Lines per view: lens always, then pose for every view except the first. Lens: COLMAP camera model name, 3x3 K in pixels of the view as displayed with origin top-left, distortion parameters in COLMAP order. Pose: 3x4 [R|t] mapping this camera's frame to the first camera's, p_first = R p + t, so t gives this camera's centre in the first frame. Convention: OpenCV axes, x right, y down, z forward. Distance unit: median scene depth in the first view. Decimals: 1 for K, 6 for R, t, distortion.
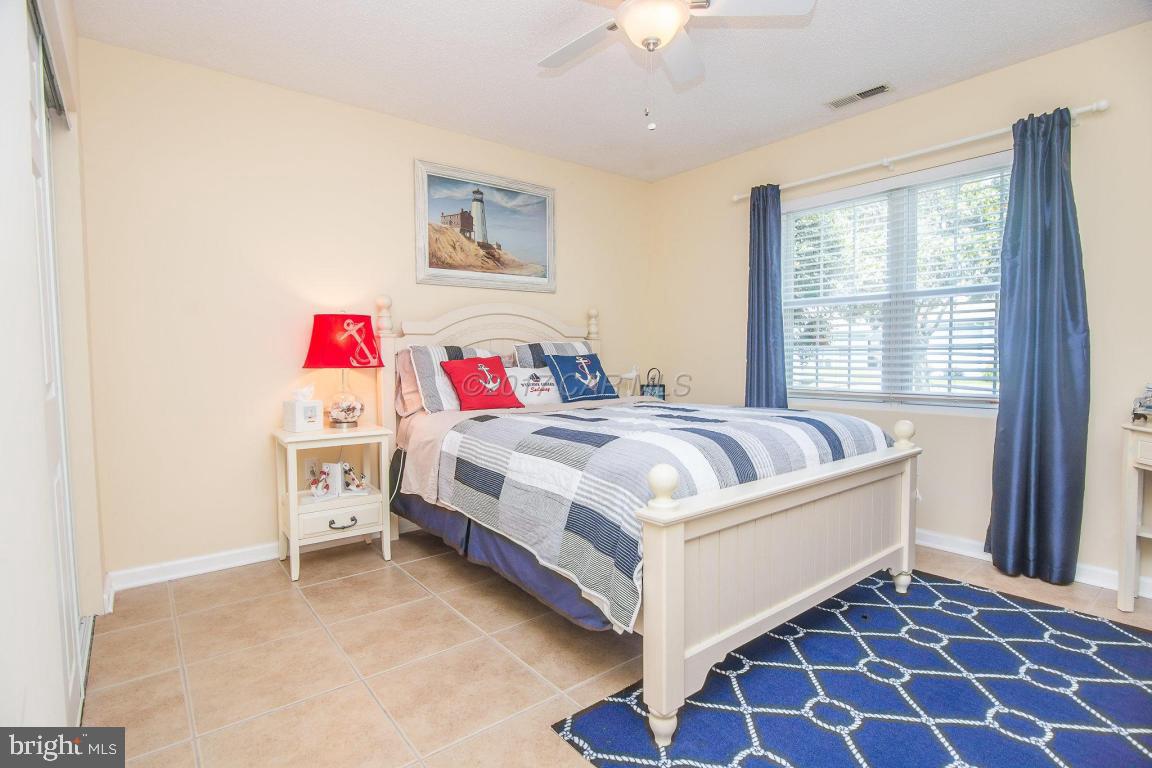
lens RADIAL K [[561.8, 0, 572.9], [0, 561.8, 385.5], [0, 0, 1]] dist [-0.019719, -0.000841]
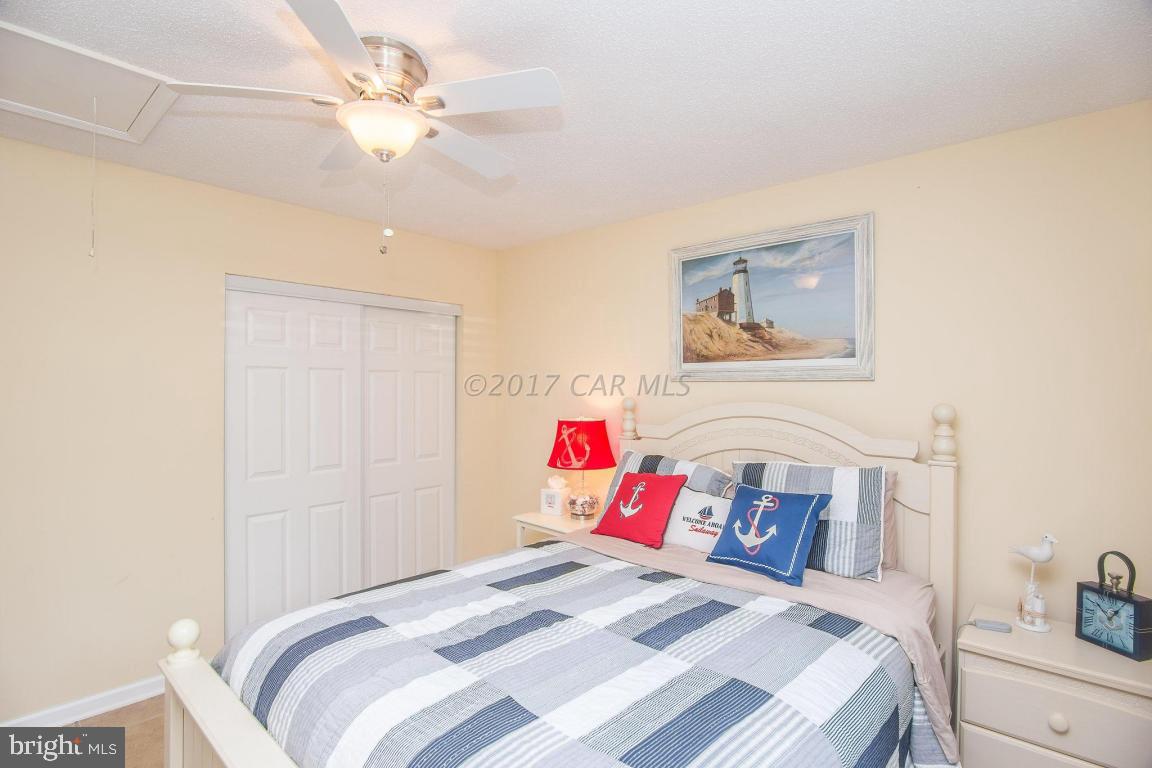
lens RADIAL K [[561.8, 0, 572.9], [0, 561.8, 385.5], [0, 0, 1]] dist [-0.019719, -0.000841]
pose [[0.160709, 0.003782, -0.986995, 0.584902], [-0.062897, 0.997999, -0.006417, -0.153483], [0.984996, 0.063110, 0.160625, 0.664688]]
